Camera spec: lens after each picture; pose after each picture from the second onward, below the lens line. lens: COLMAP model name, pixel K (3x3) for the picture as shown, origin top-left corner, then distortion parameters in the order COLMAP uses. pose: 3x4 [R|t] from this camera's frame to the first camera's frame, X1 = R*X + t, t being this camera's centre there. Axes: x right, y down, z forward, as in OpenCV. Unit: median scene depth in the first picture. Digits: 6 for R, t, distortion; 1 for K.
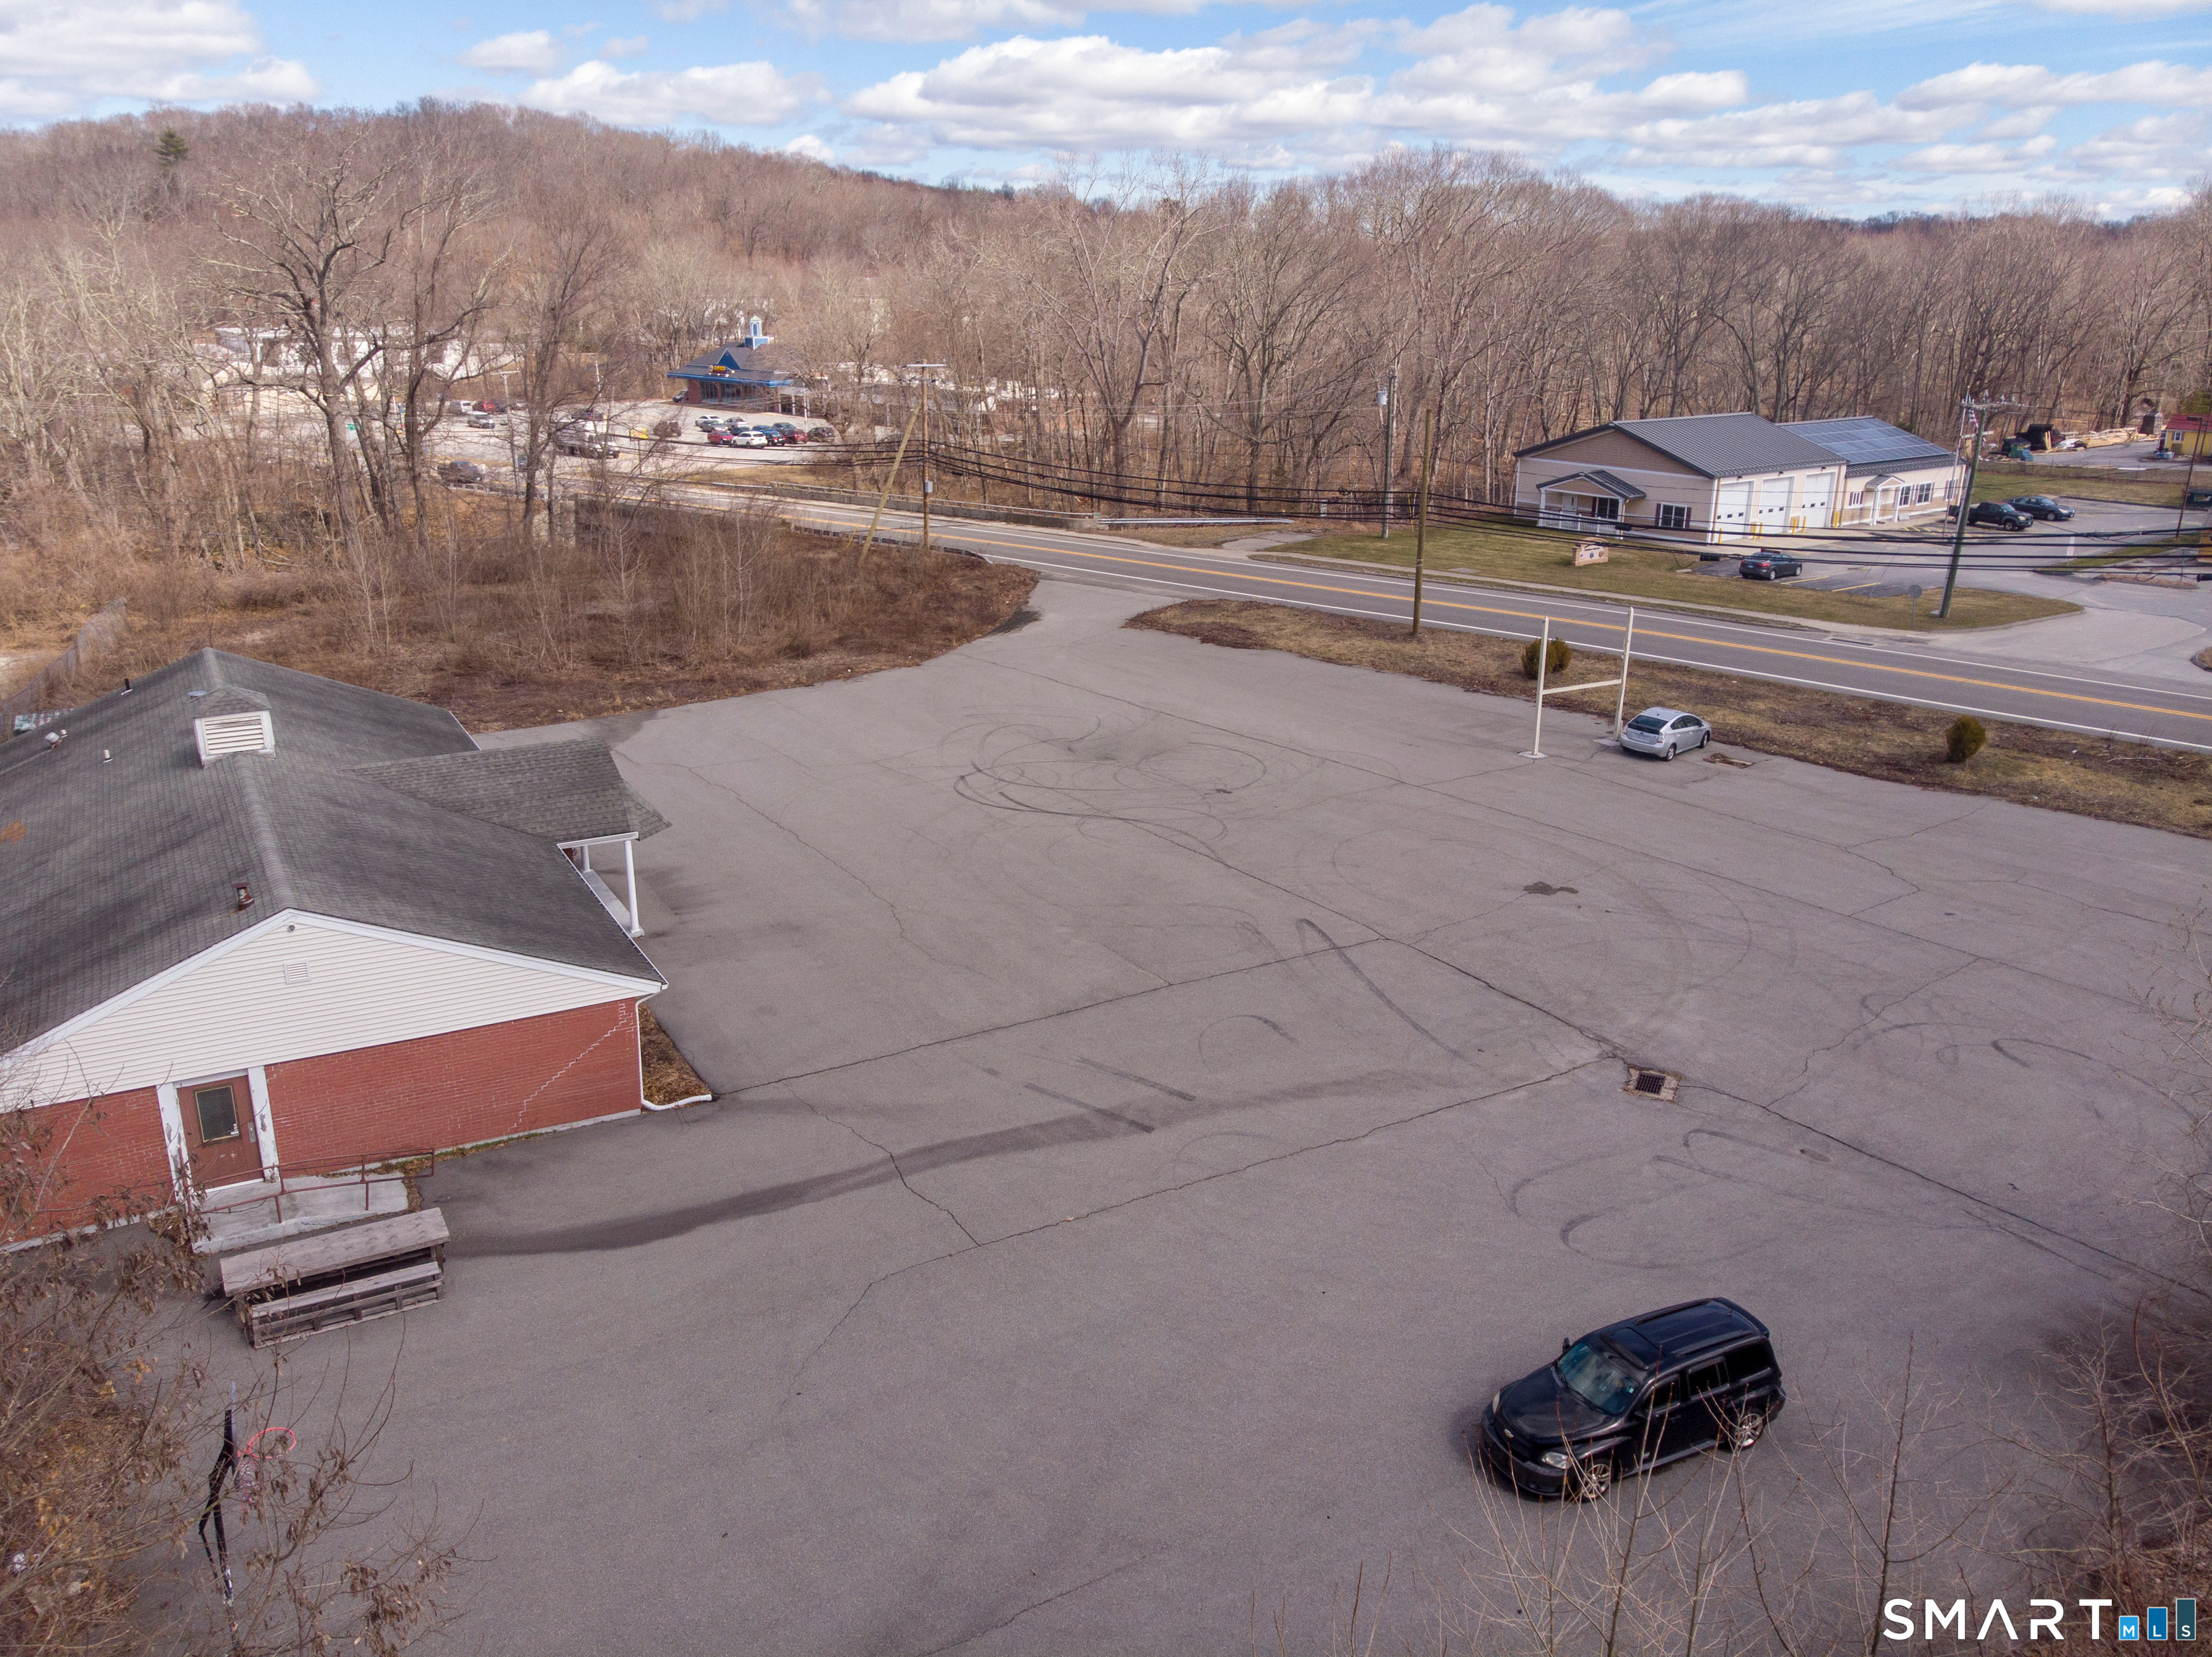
lens RADIAL K [[1644.3, 0, 1085.8], [0, 1644.3, 822.6], [0, 0, 1]] dist [-0.002760, -0.002339]
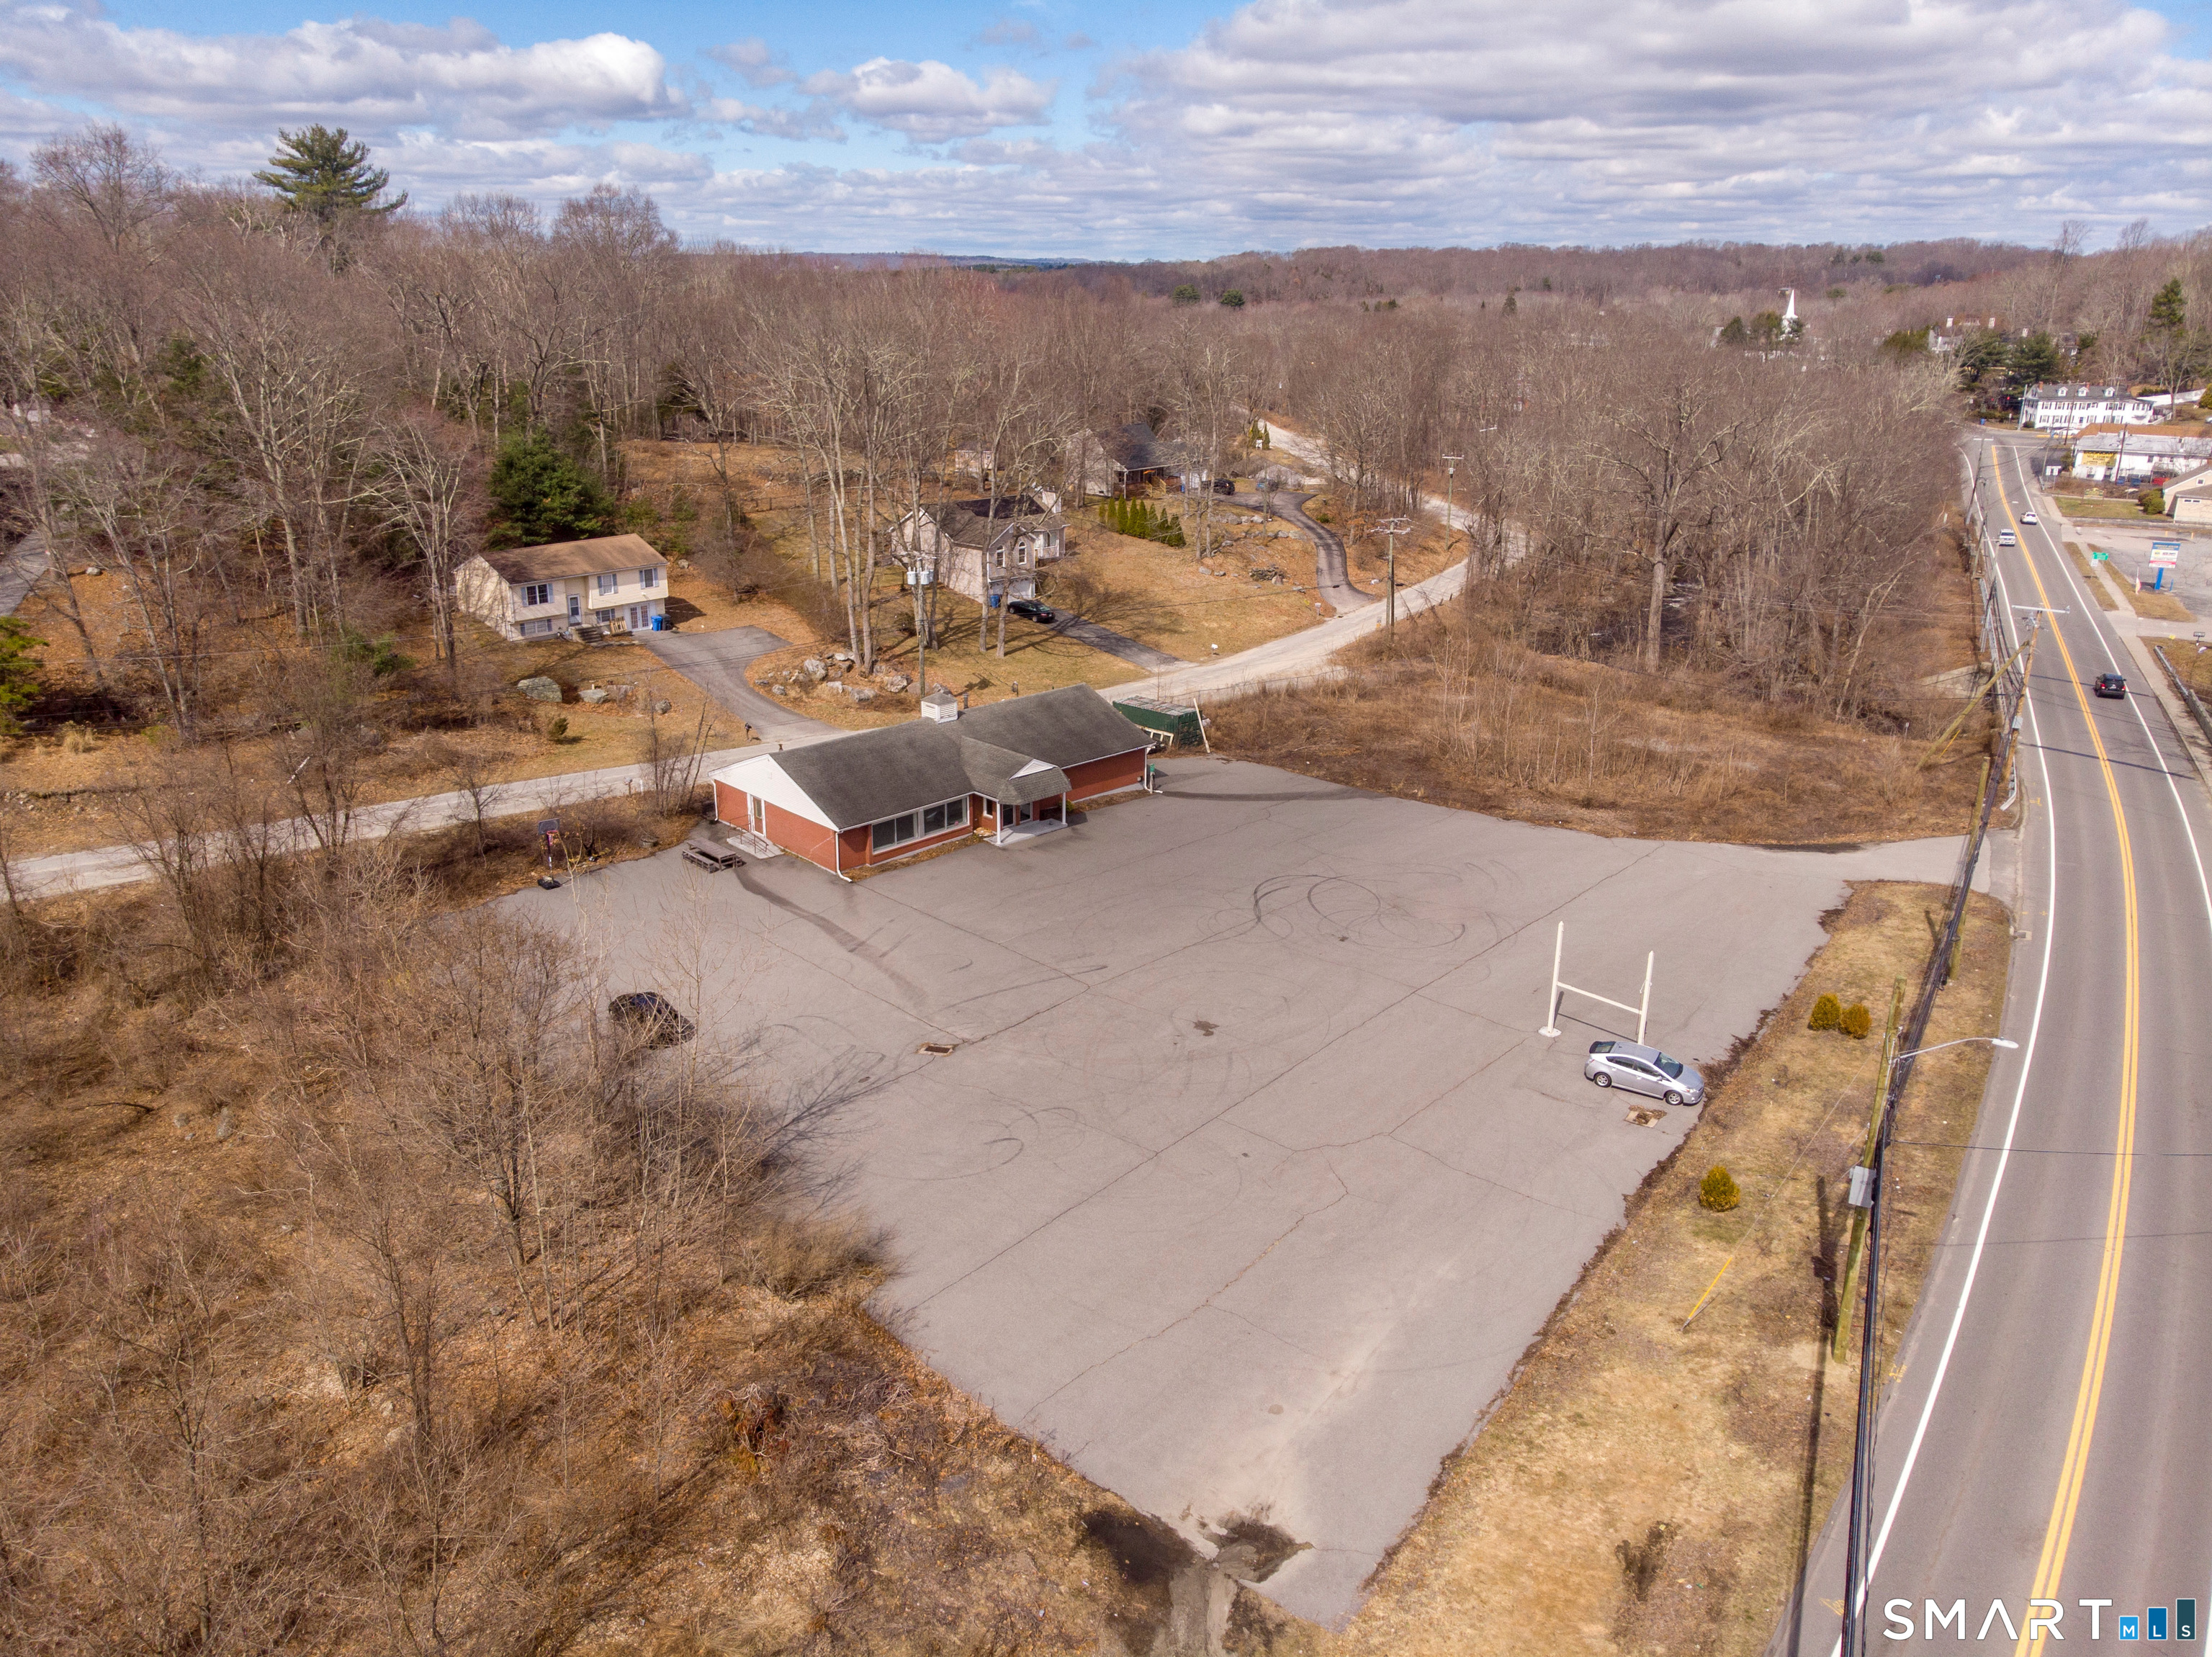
lens RADIAL K [[1630.8, 0, 1035.2], [0, 1630.8, 831.9], [0, 0, 1]] dist [0.003635, -0.001349]
pose [[0.223630, 0.317642, -0.921462, 2.128558], [-0.303449, 0.921110, 0.243876, -0.605763], [0.926233, 0.225079, 0.302376, 0.466951]]
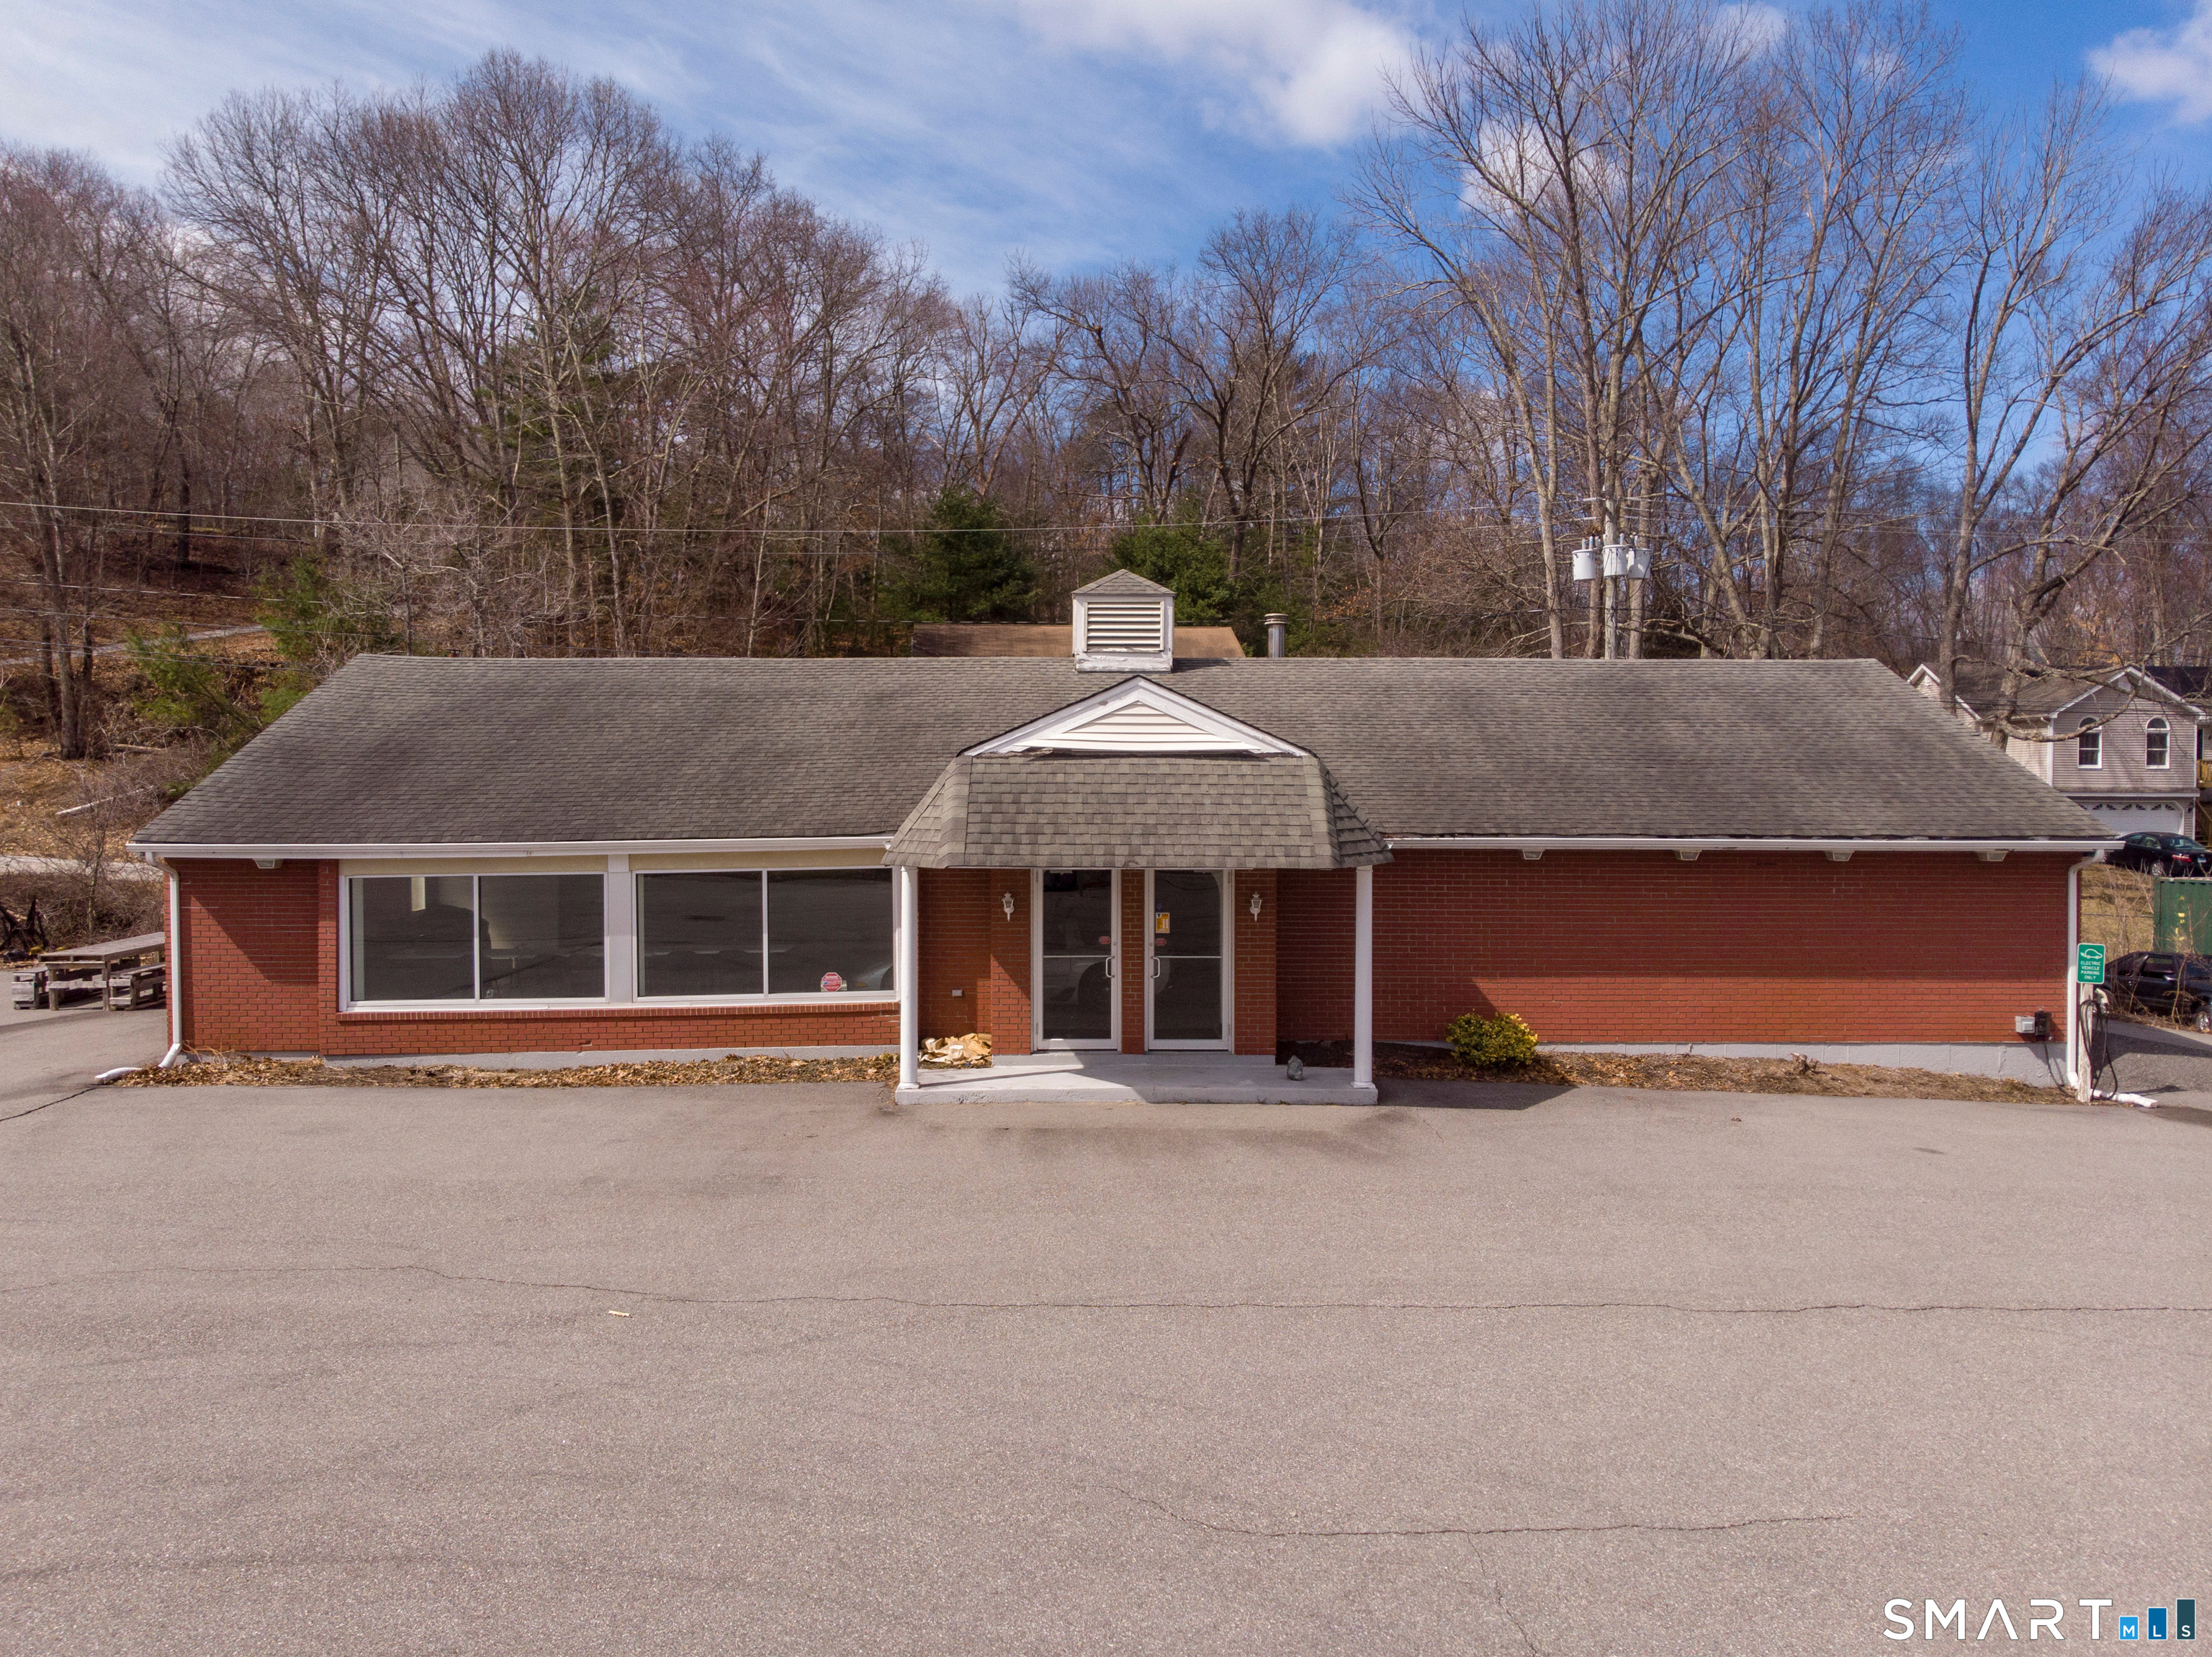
lens RADIAL K [[1644.3, 0, 1085.8], [0, 1644.3, 822.6], [0, 0, 1]] dist [-0.002760, -0.002339]
pose [[-0.490663, 0.013719, -0.871241, 0.095166], [-0.273777, 0.946812, 0.169094, -0.104542], [0.827221, 0.321495, -0.460810, 1.484058]]
